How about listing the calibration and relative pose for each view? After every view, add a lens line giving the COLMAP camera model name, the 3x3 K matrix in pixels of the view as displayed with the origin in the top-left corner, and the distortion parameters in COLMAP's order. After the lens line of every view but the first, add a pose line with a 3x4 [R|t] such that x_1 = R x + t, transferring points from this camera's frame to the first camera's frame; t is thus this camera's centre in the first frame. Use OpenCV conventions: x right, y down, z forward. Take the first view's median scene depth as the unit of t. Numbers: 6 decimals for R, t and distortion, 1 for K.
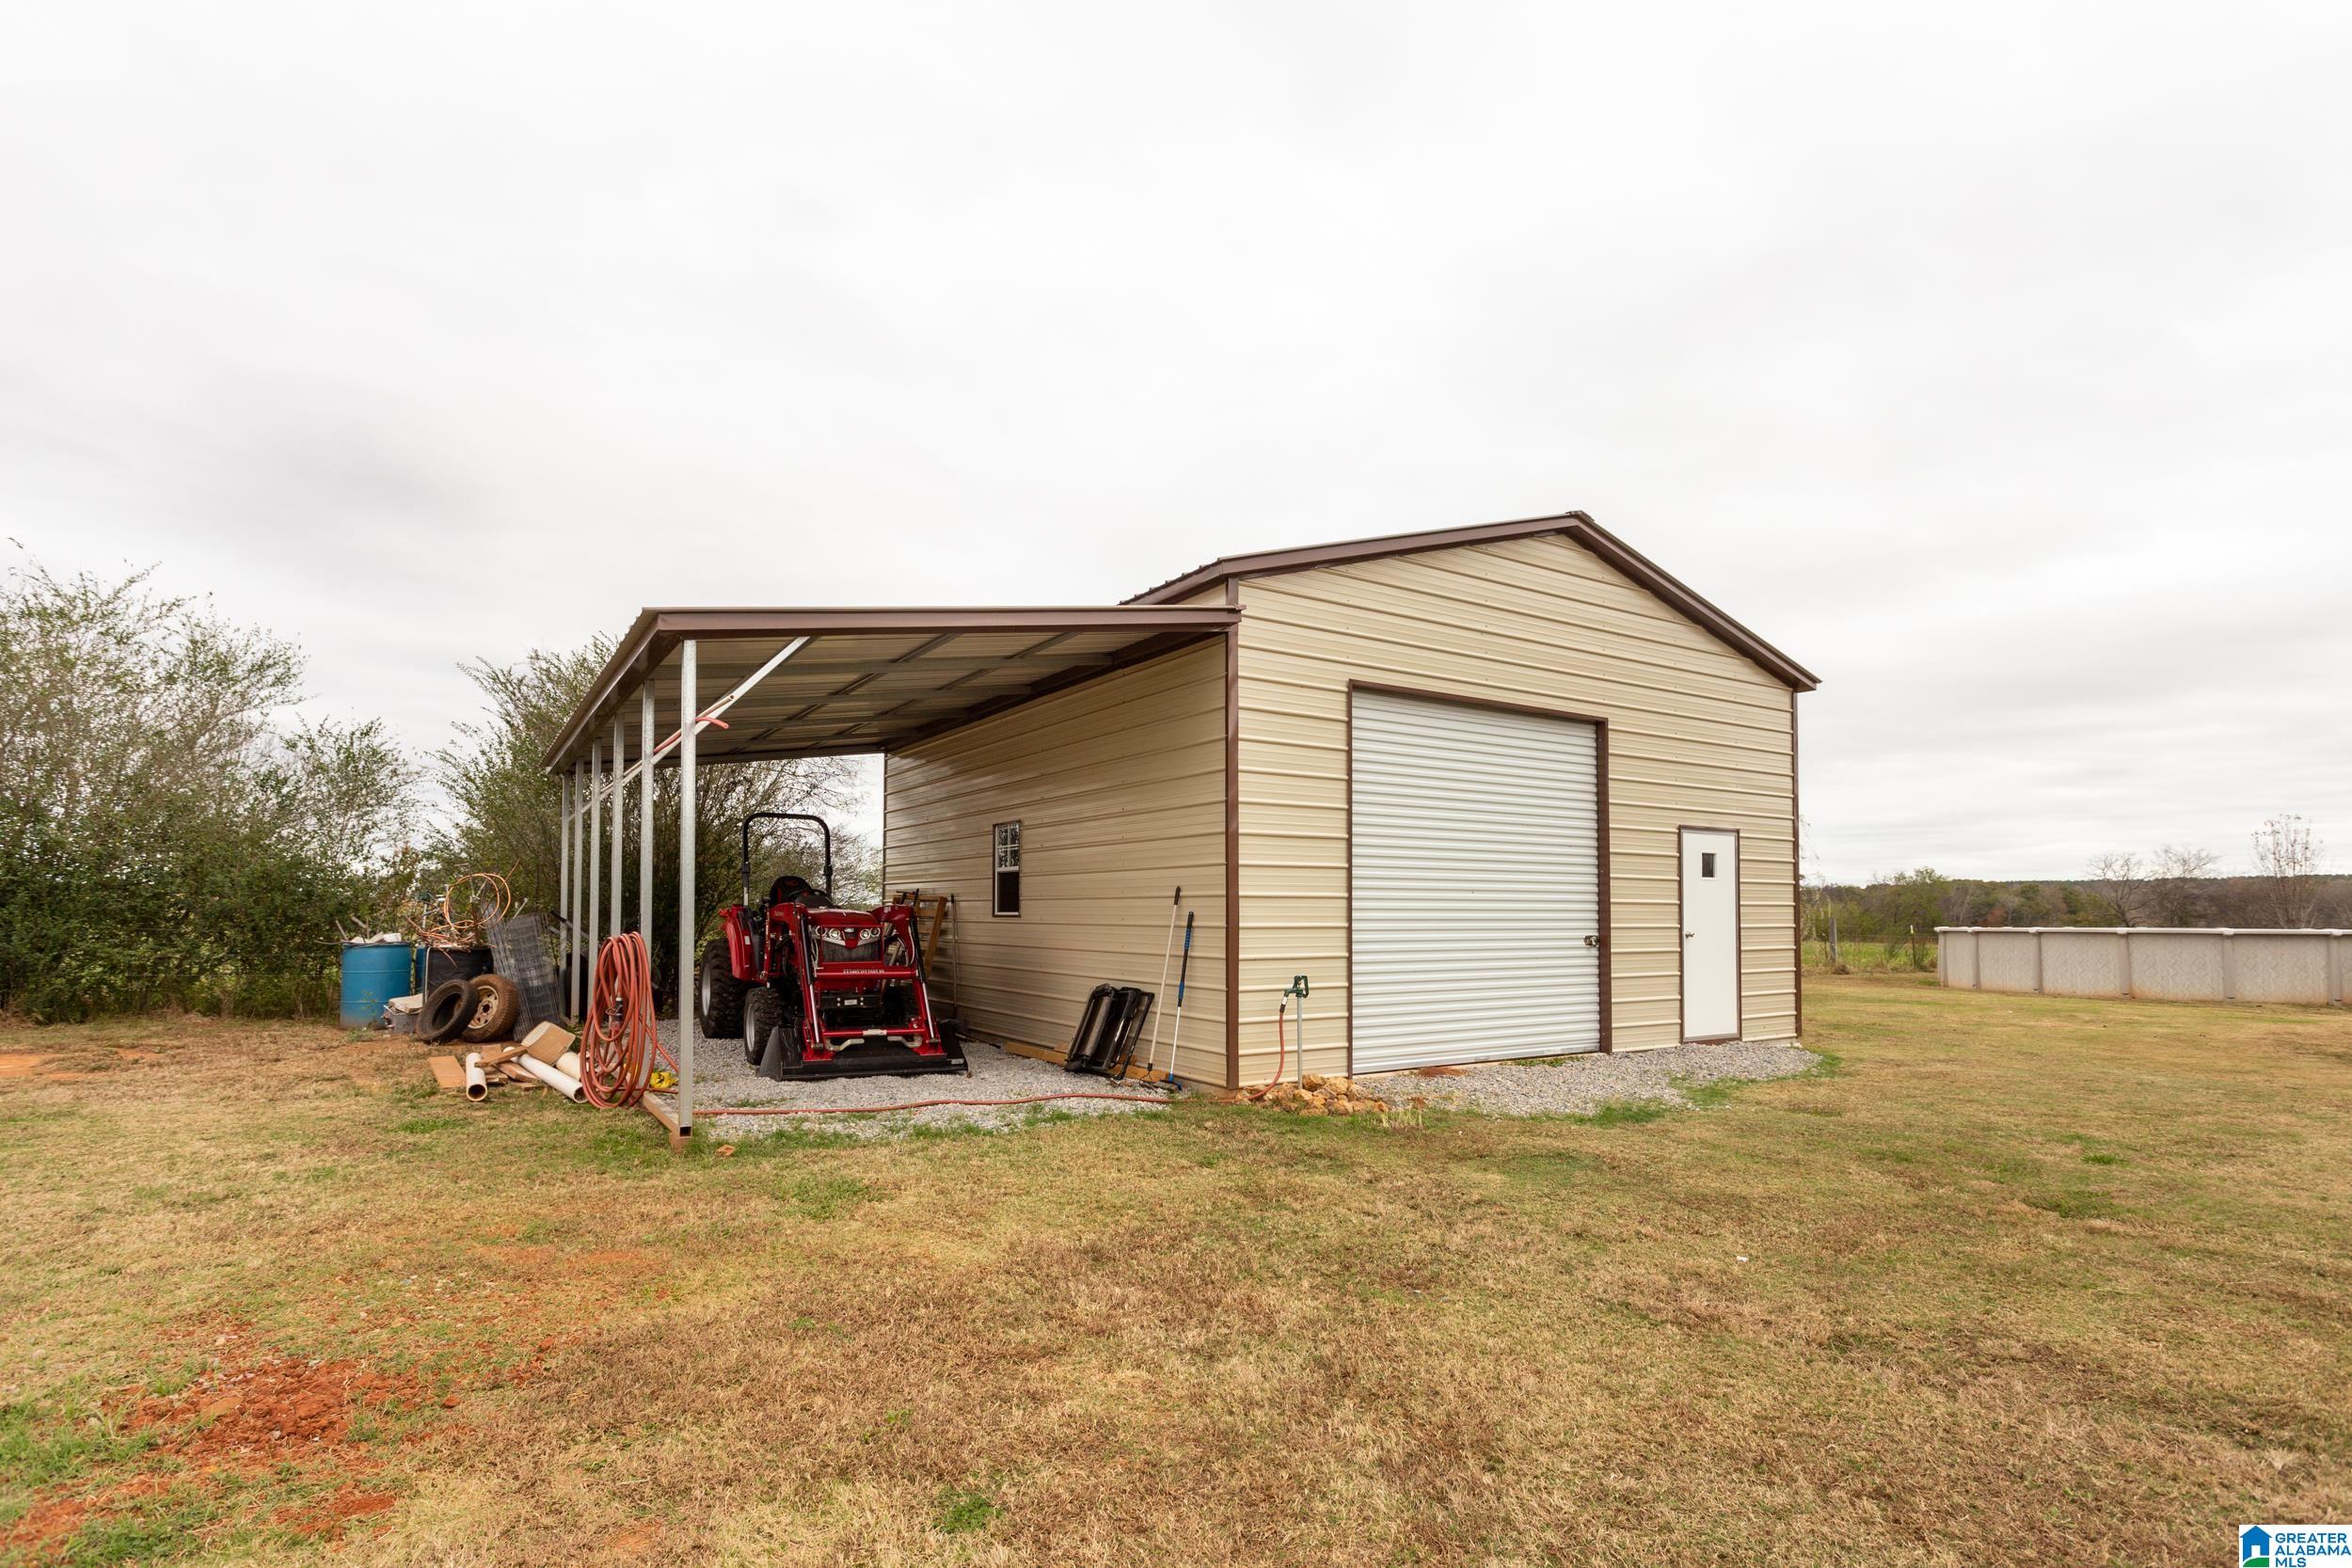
lens RADIAL K [[1170.2, 0, 1139.6], [0, 1170.2, 846.6], [0, 0, 1]] dist [-0.000648, -0.000202]
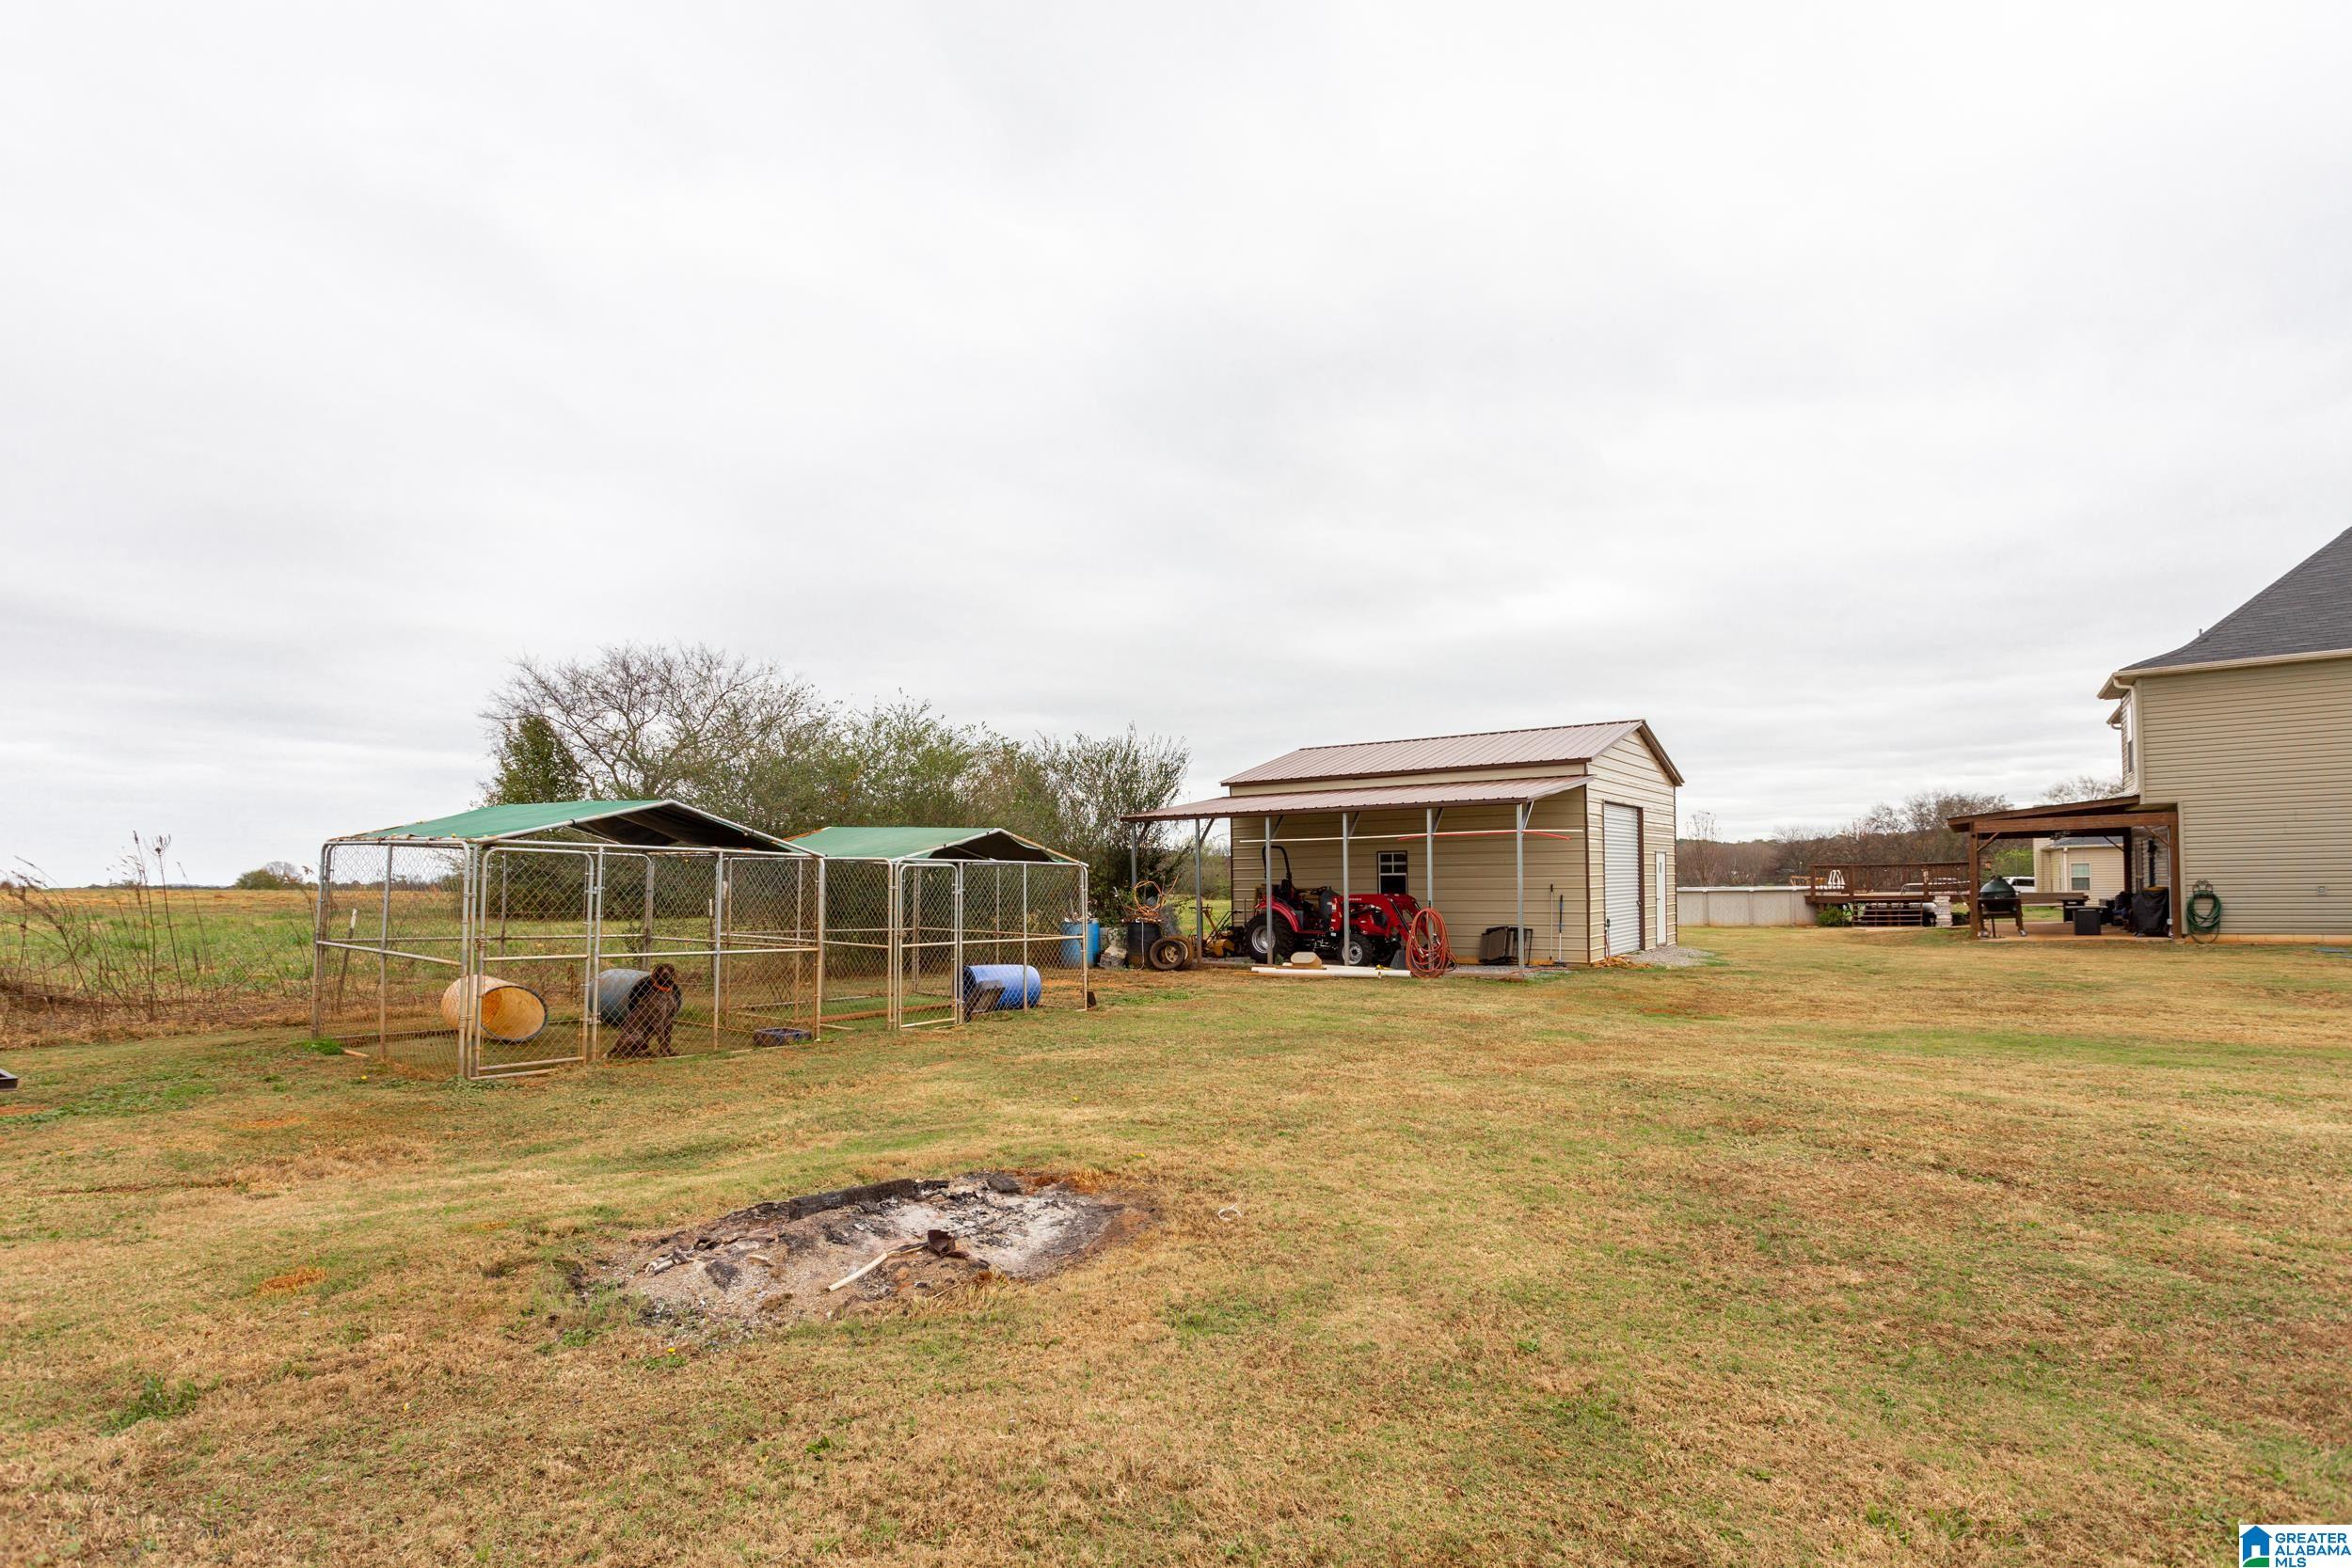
lens RADIAL K [[1170.2, 0, 1139.6], [0, 1170.2, 846.6], [0, 0, 1]] dist [-0.000648, -0.000202]
pose [[0.925952, -0.005620, 0.377599, -1.381922], [-0.005132, 0.999610, 0.027462, -0.087946], [-0.377606, -0.027366, 0.925562, -0.761792]]
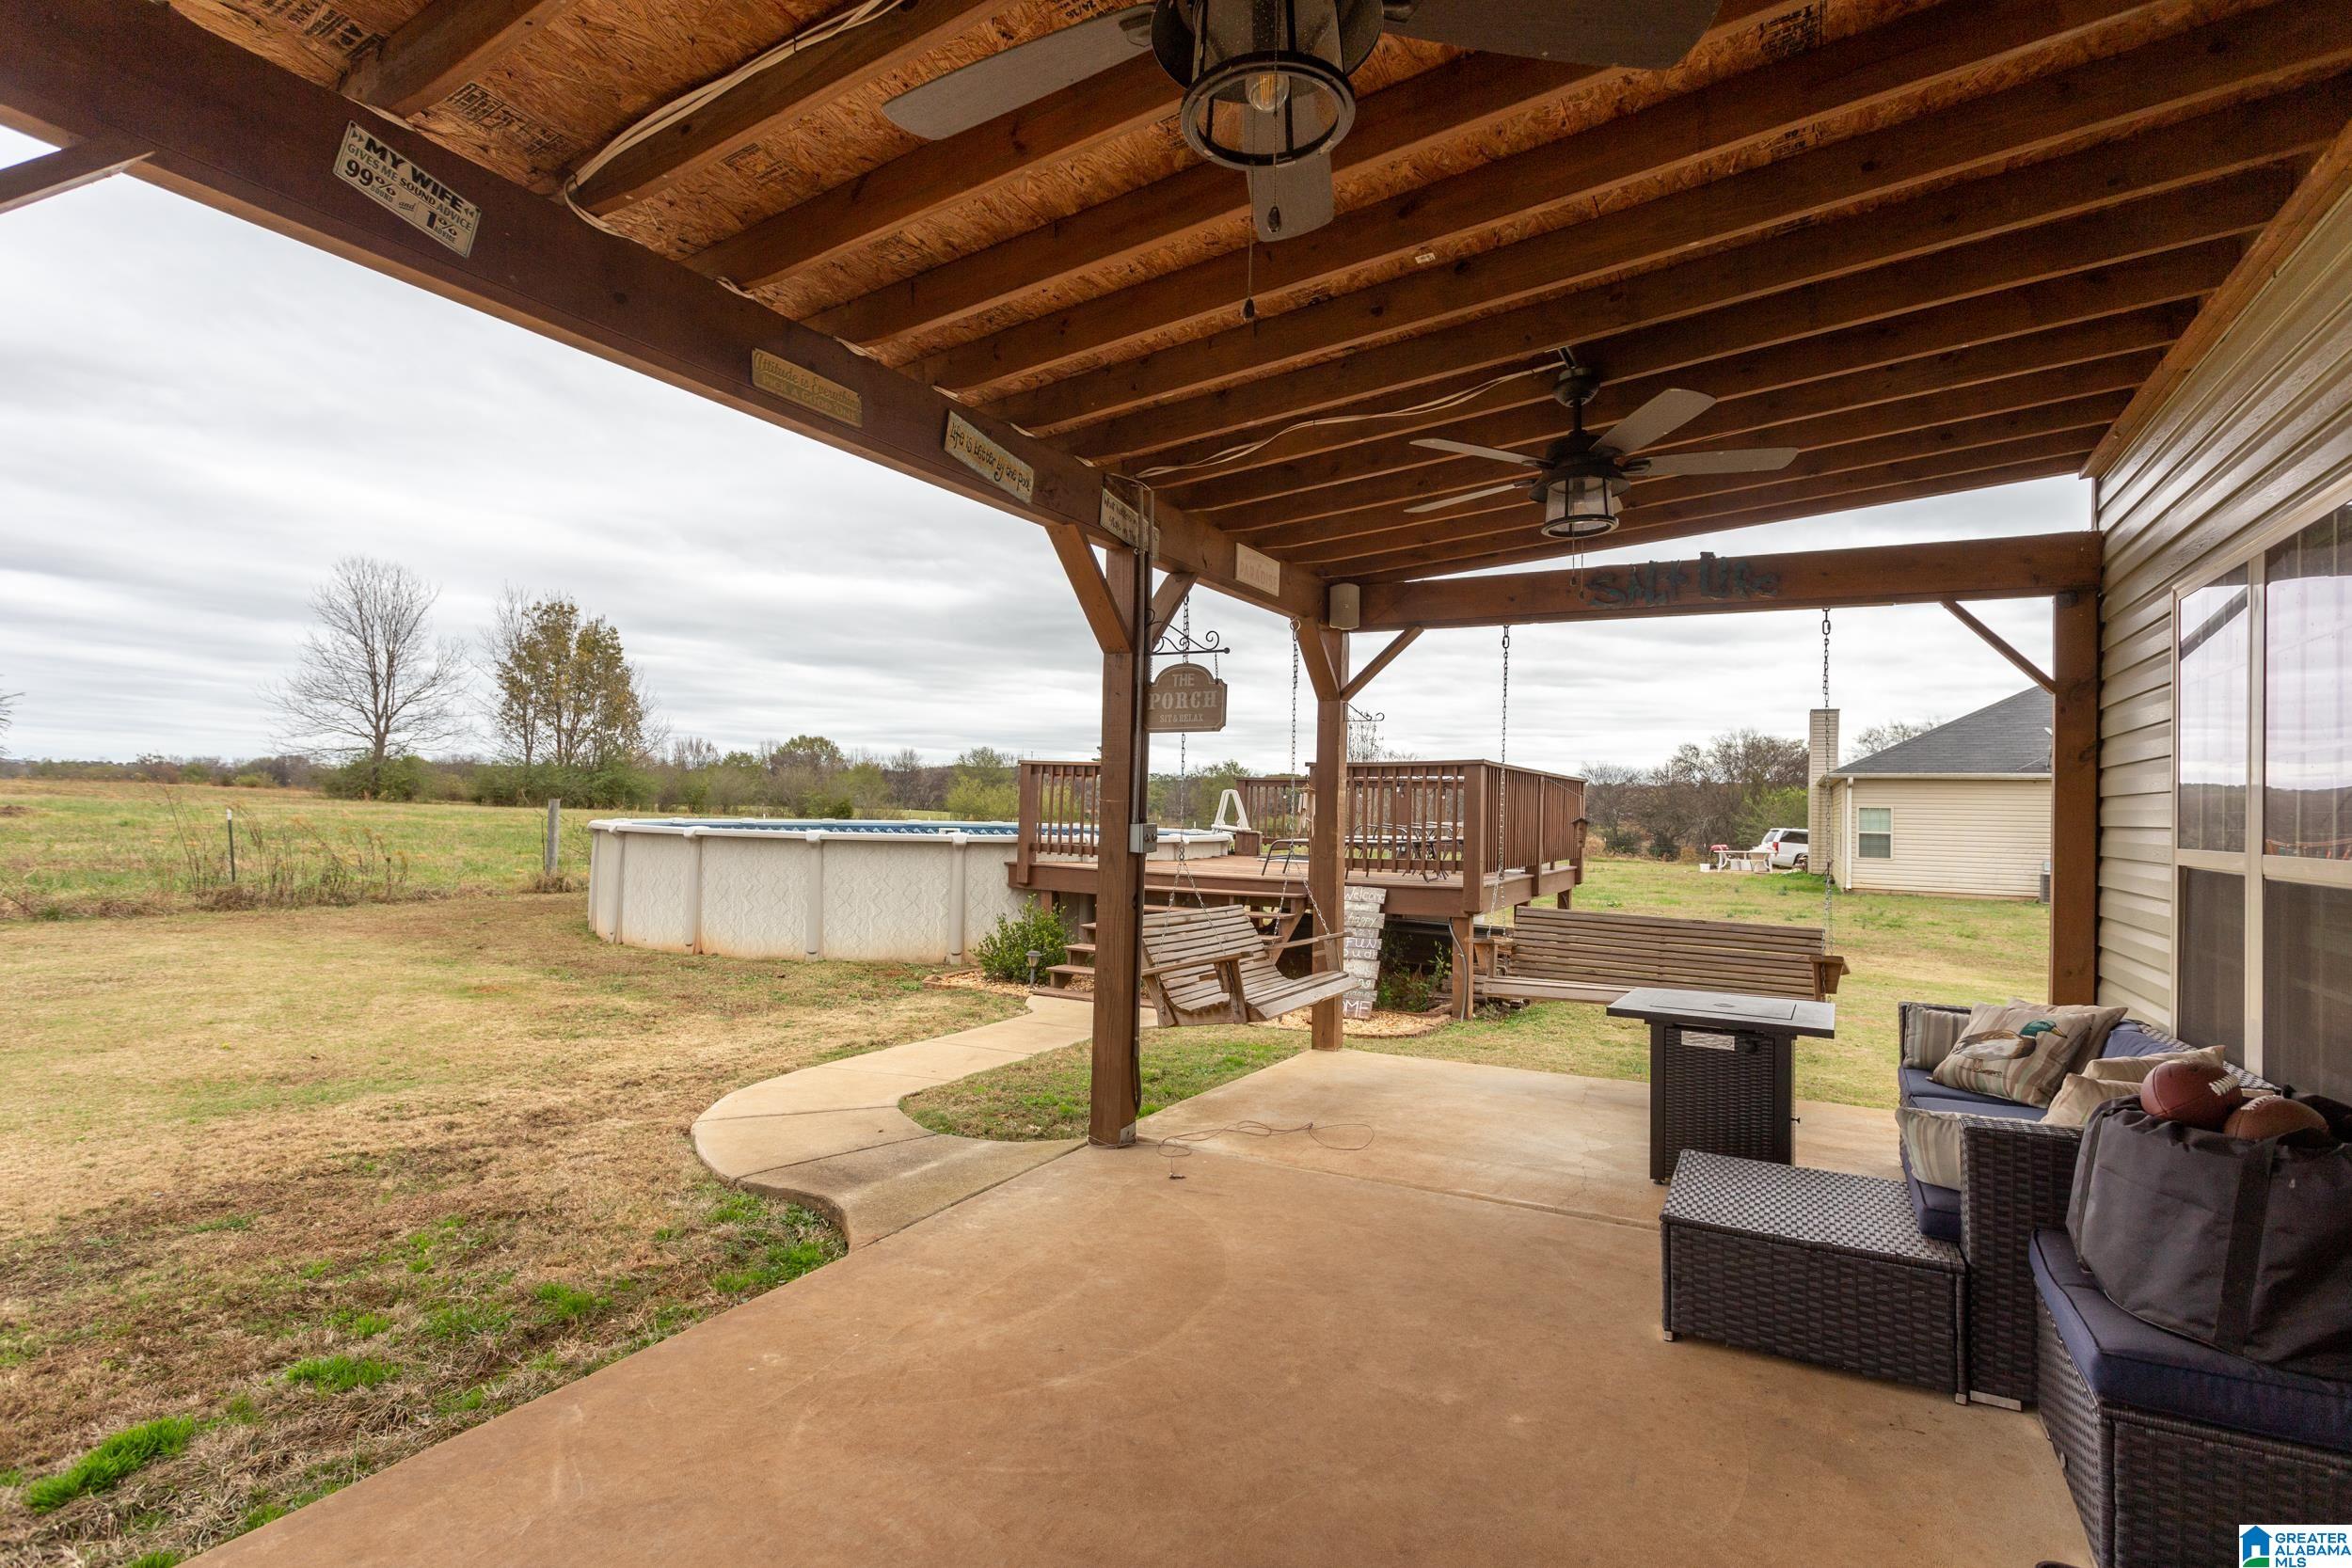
lens RADIAL K [[1152.1, 0, 1176.0], [0, 1152.1, 784.0], [0, 0, 1]] dist [0.002680, 0.000386]
pose [[0.871531, 0.028302, 0.489523, 1.524981], [-0.053282, 0.997888, 0.037168, 0.032924], [-0.487437, -0.058476, 0.871198, 0.819820]]
